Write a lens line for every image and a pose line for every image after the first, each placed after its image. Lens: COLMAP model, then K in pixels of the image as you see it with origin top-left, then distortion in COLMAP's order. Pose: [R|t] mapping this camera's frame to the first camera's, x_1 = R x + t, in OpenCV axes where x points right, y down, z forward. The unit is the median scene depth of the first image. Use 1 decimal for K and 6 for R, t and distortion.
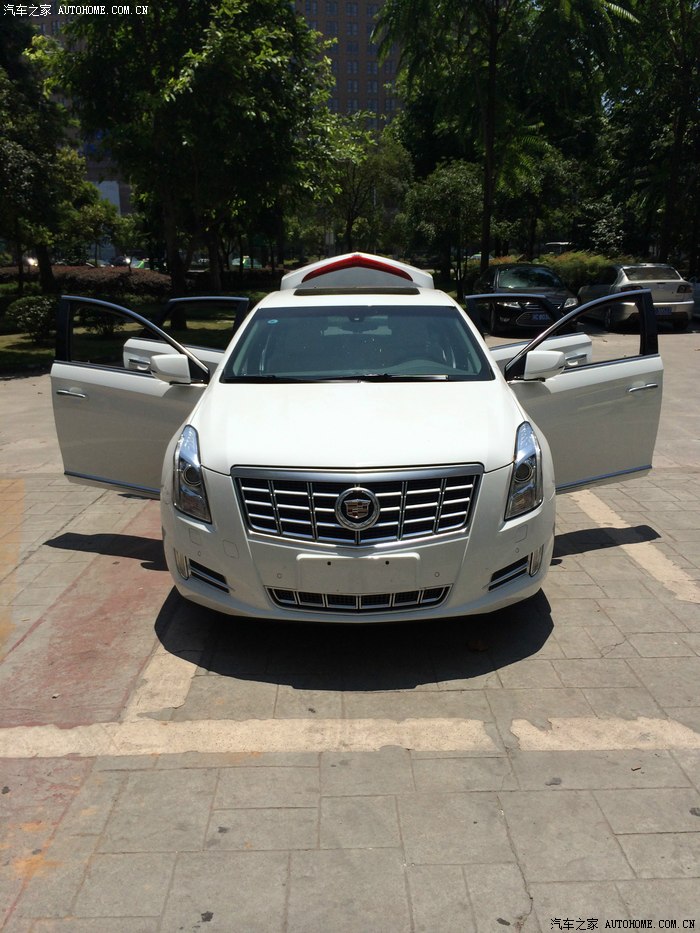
lens RADIAL K [[818.5, 0, 351.8], [0, 818.5, 465.6], [0, 0, 1]] dist [0.069860, -0.099407]
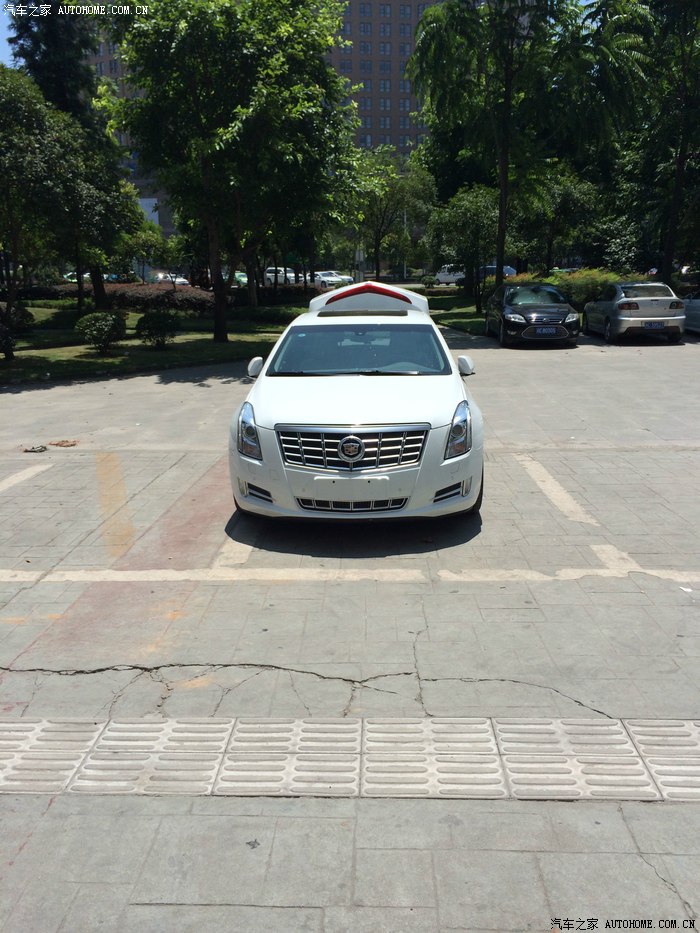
lens RADIAL K [[818.5, 0, 346.5], [0, 818.5, 468.4], [0, 0, 1]] dist [0.069860, -0.099407]
pose [[0.998977, 0.007952, -0.044512, 0.055298], [-0.008475, 0.999897, -0.011580, 0.086678], [0.044415, 0.011945, 0.998942, -0.502415]]
